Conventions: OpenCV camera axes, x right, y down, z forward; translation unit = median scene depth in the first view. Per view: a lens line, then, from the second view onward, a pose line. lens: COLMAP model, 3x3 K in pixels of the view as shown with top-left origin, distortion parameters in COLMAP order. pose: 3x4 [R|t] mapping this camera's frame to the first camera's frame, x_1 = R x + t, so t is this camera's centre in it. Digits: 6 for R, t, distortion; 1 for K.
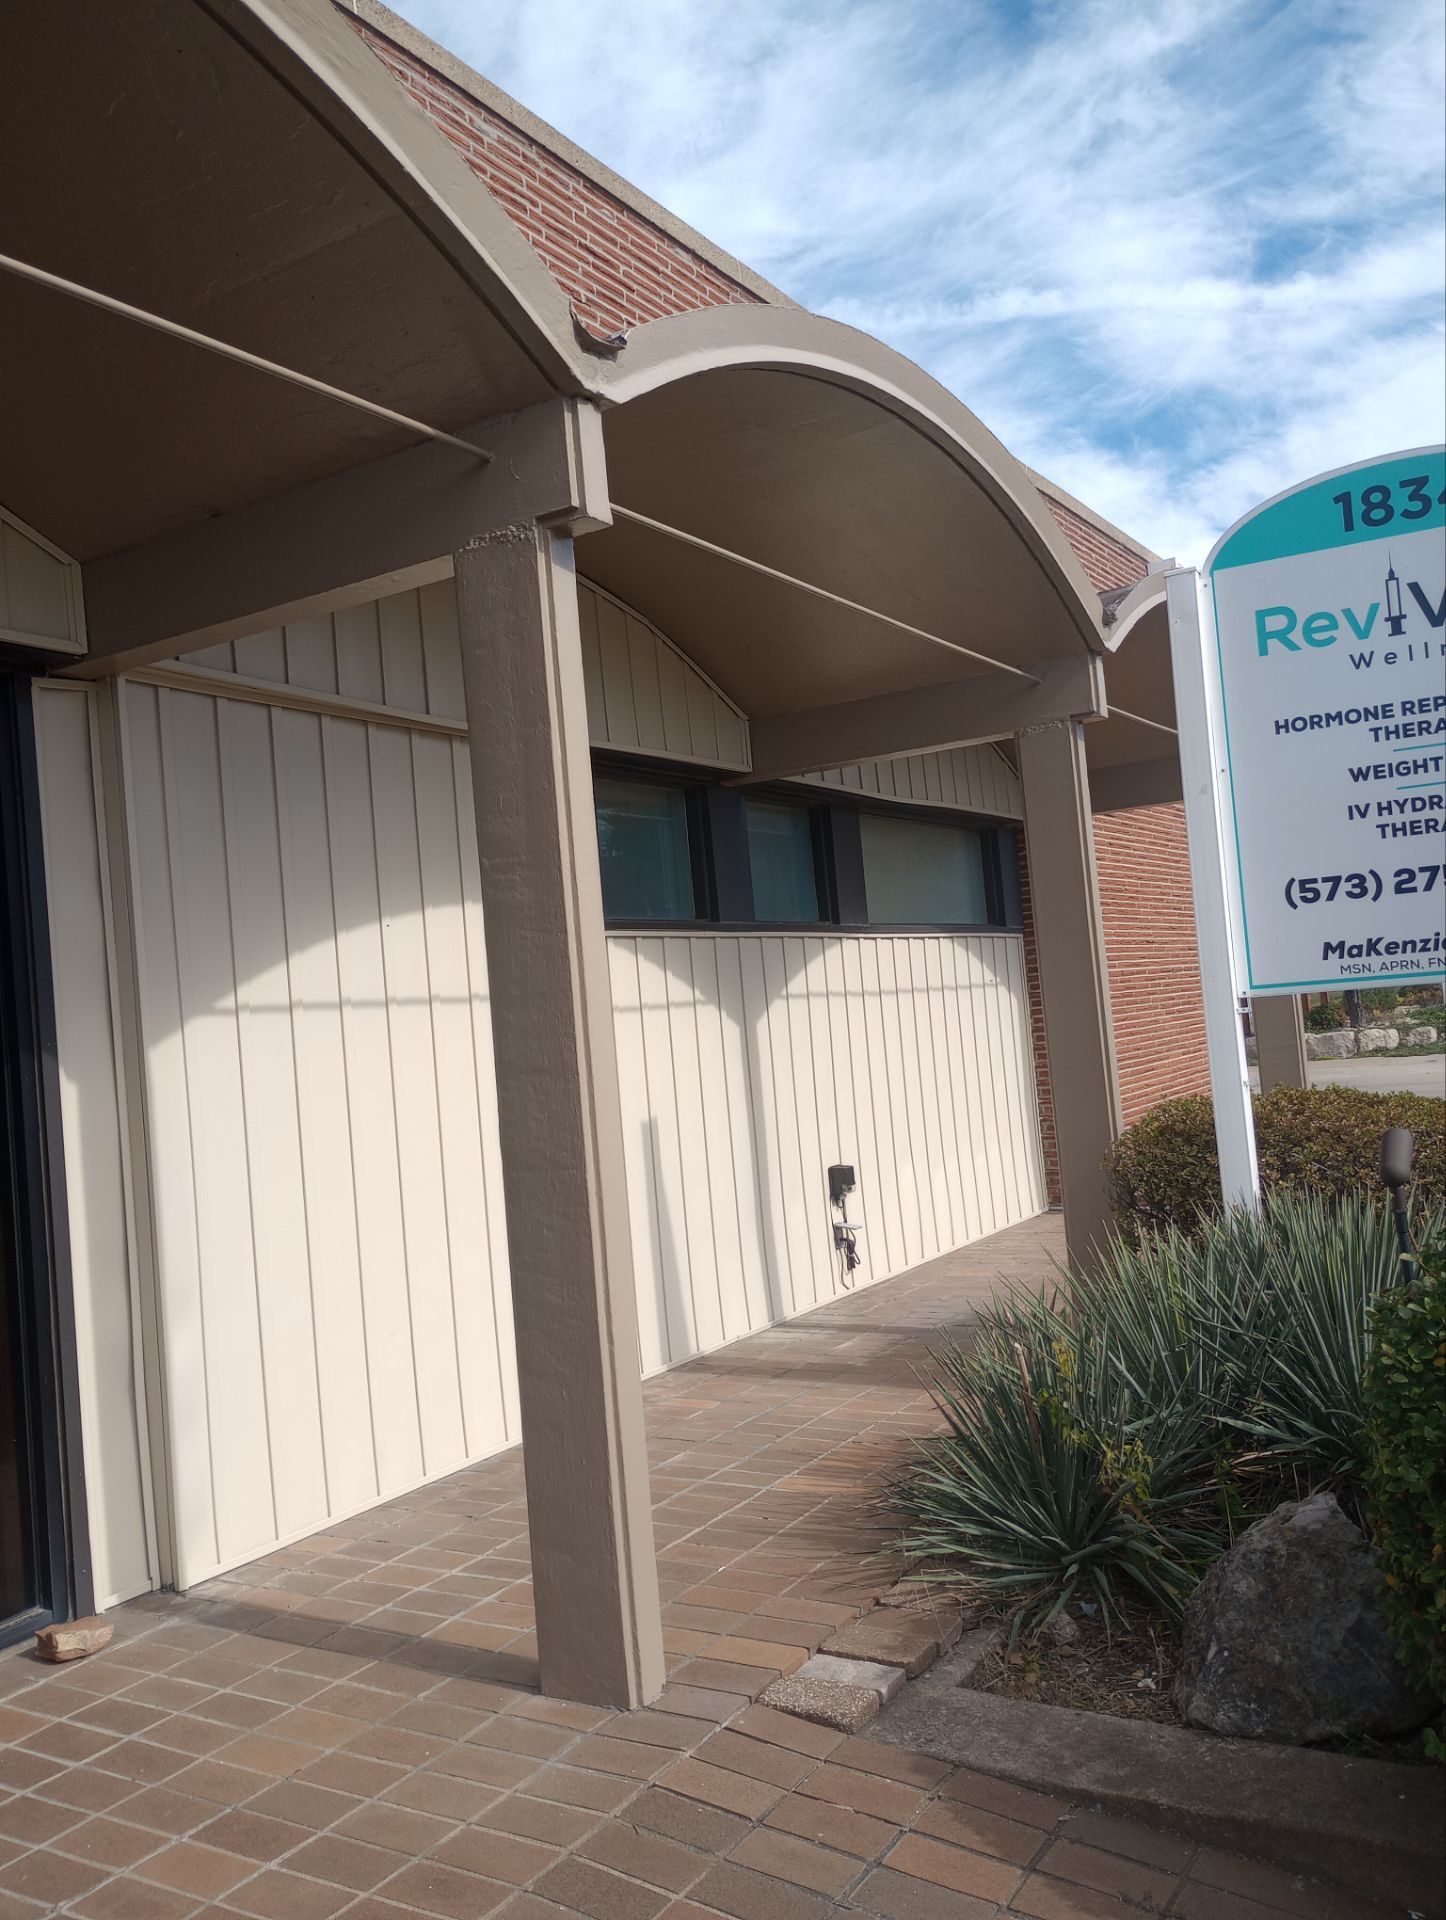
lens RADIAL K [[1604.9, 0, 719.6], [0, 1604.9, 958.9], [0, 0, 1]] dist [0.070146, -0.076281]
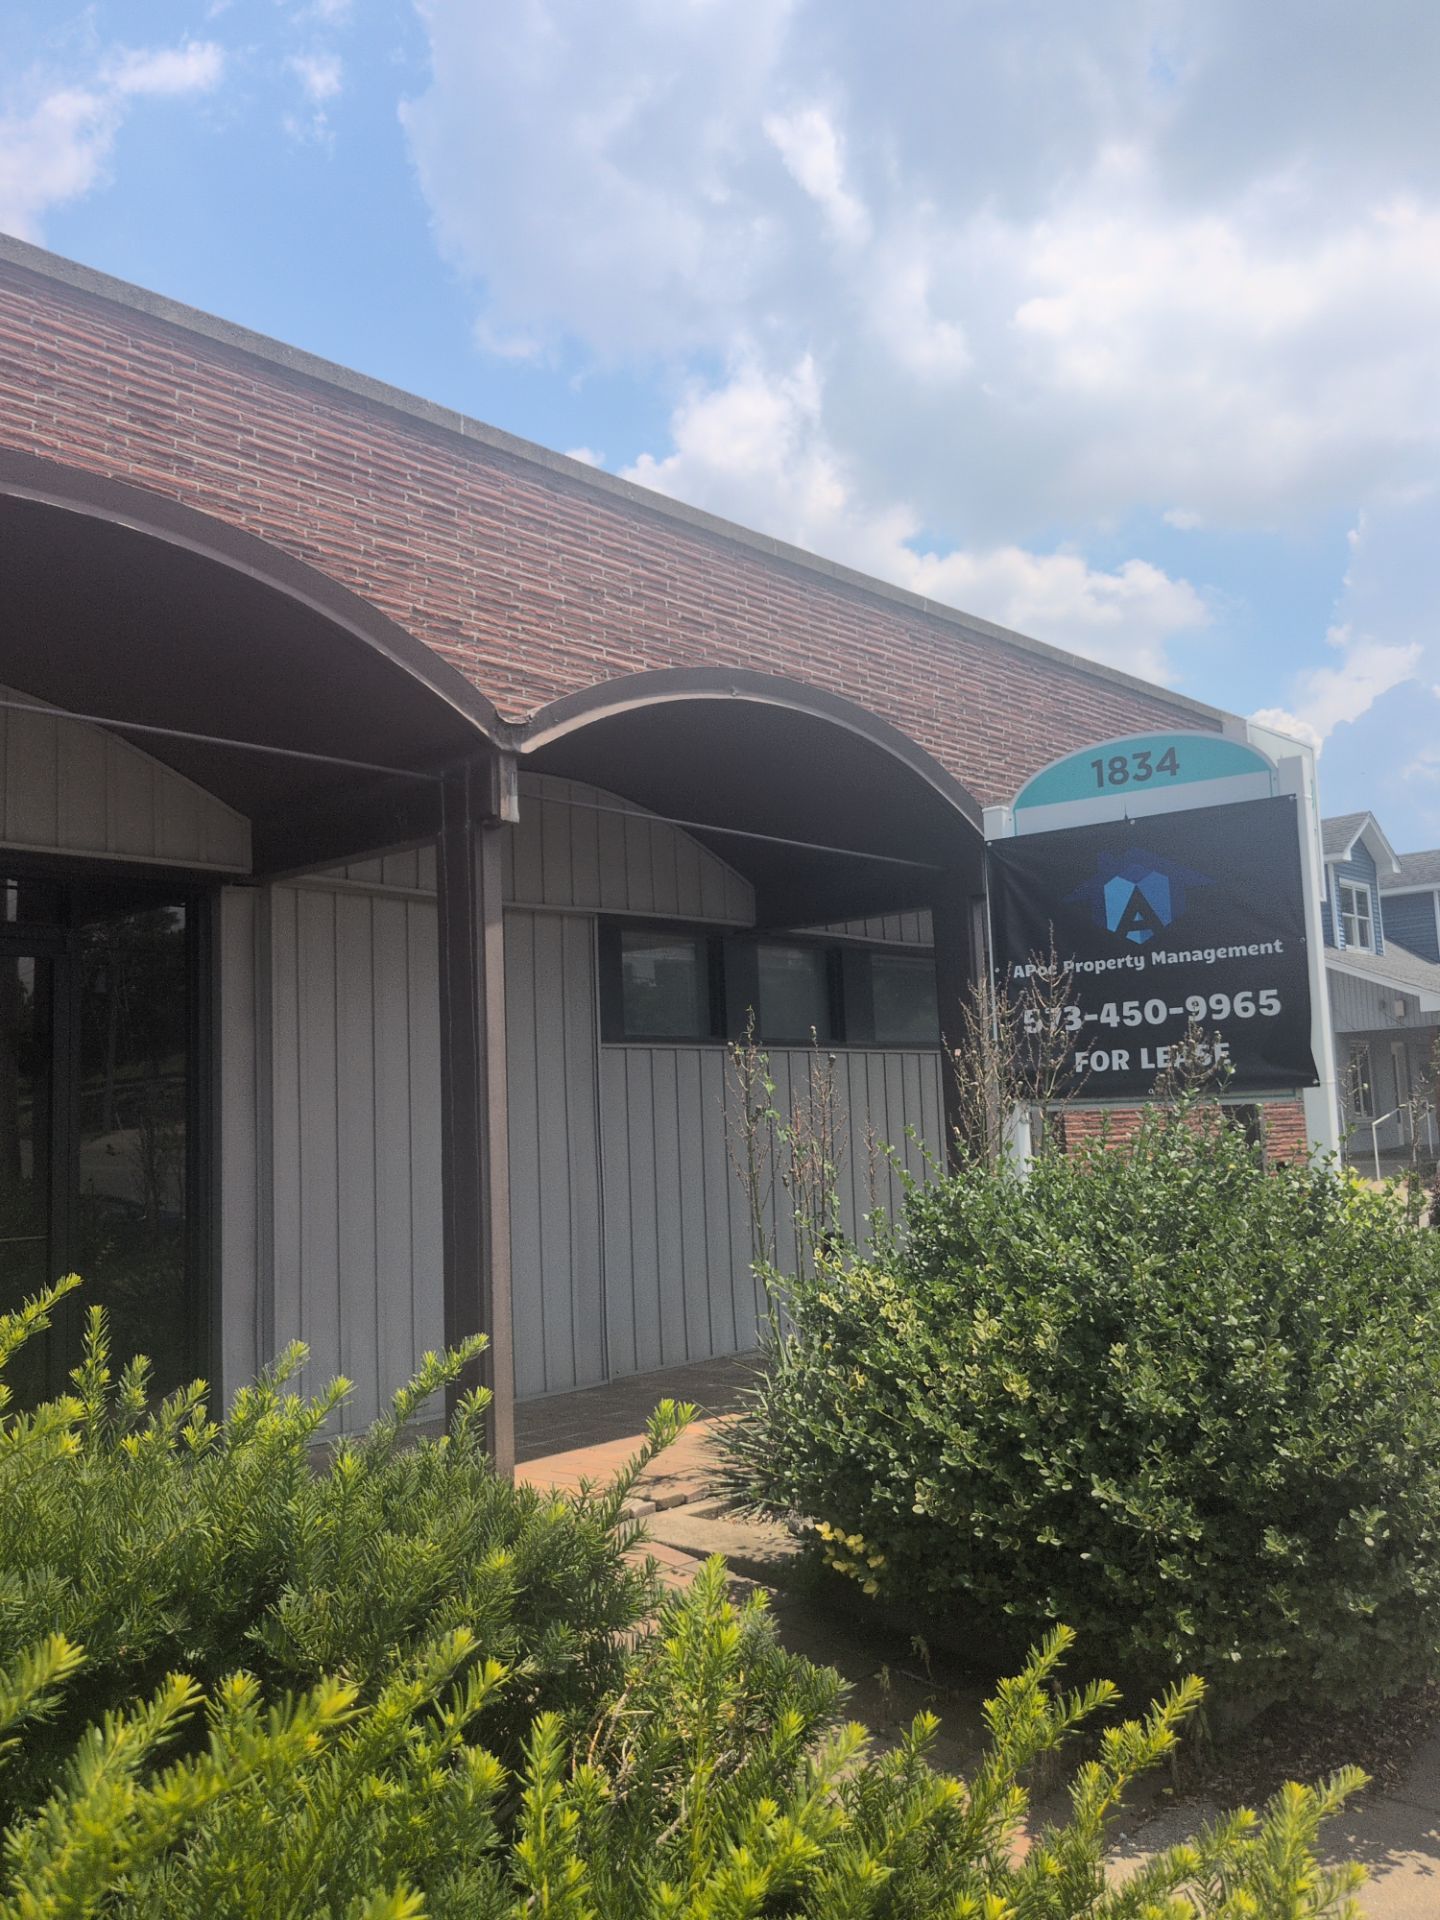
lens RADIAL K [[1643.3, 0, 723.4], [0, 1643.3, 970.1], [0, 0, 1]] dist [0.077648, -0.133851]
pose [[0.986914, 0.026405, -0.159069, 0.298666], [-0.034479, 0.998242, -0.048208, -0.019918], [0.157516, 0.053062, 0.986090, -0.491200]]
